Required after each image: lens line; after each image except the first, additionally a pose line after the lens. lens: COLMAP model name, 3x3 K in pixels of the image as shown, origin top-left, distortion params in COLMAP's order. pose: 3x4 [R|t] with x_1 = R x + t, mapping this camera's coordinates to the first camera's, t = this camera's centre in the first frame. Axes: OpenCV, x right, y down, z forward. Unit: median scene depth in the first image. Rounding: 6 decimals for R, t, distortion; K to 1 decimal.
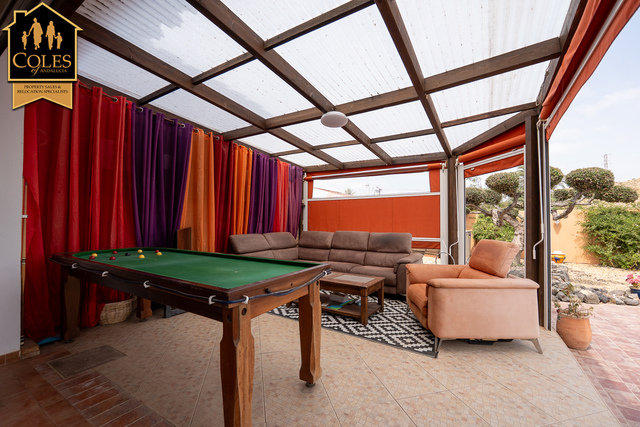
lens RADIAL K [[273.3, 0, 321.2], [0, 273.3, 215.8], [0, 0, 1]] dist [-0.003040, 0.000391]
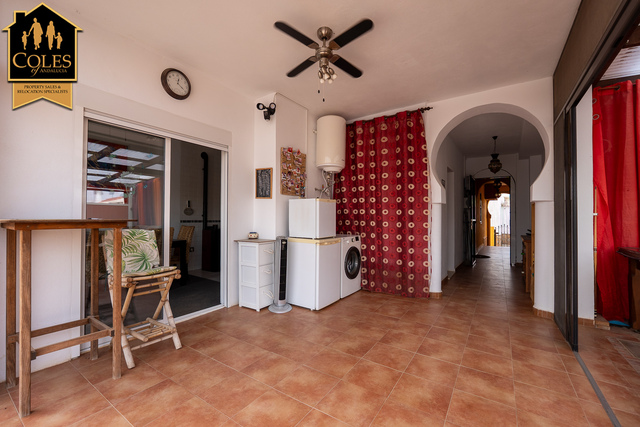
lens RADIAL K [[273.3, 0, 321.5], [0, 273.3, 217.5], [0, 0, 1]] dist [-0.003040, 0.000391]
pose [[-0.025749, -0.001955, -0.999667, 0.182465], [0.019654, 0.999804, -0.002461, -0.003132], [0.999475, -0.019711, -0.025705, -0.212783]]
